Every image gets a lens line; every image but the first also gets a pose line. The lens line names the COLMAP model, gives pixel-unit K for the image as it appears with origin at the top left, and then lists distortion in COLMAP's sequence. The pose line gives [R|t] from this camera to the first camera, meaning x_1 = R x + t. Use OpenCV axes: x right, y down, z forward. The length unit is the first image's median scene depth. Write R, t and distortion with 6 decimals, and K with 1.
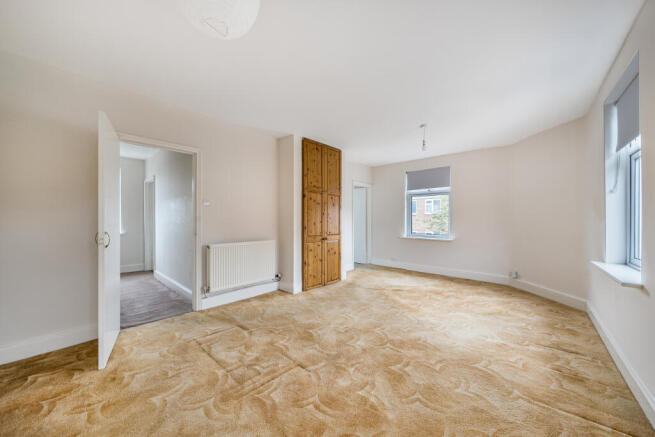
lens RADIAL K [[245.9, 0, 329.0], [0, 245.9, 219.5], [0, 0, 1]] dist [-0.001421, -0.000158]
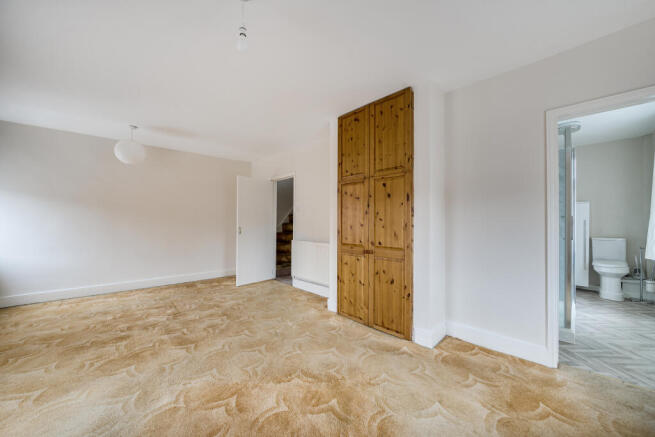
lens RADIAL K [[245.9, 0, 329.0], [0, 245.9, 219.5], [0, 0, 1]] dist [-0.001421, -0.000158]
pose [[-0.082717, -0.013845, -0.996477, 0.661026], [-0.004522, 0.999898, -0.013517, 0.004064], [0.996563, 0.003388, -0.082771, 1.010576]]
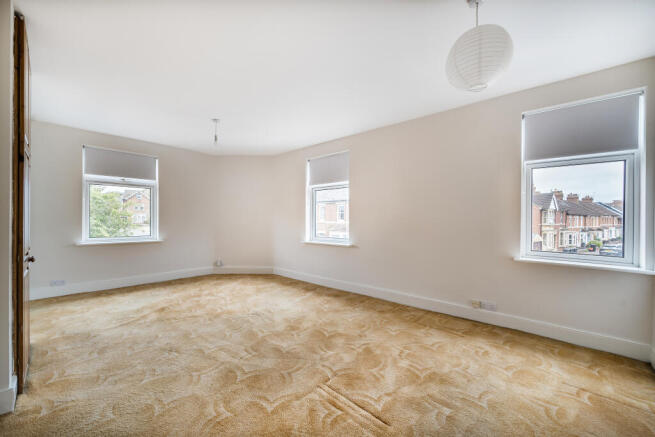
lens RADIAL K [[245.9, 0, 329.0], [0, 245.9, 219.5], [0, 0, 1]] dist [-0.001421, -0.000158]
pose [[-0.000354, -0.002416, 0.999997, -0.491449], [-0.008816, 0.999958, 0.002412, -0.002540], [-0.999961, -0.008815, -0.000375, 0.475495]]
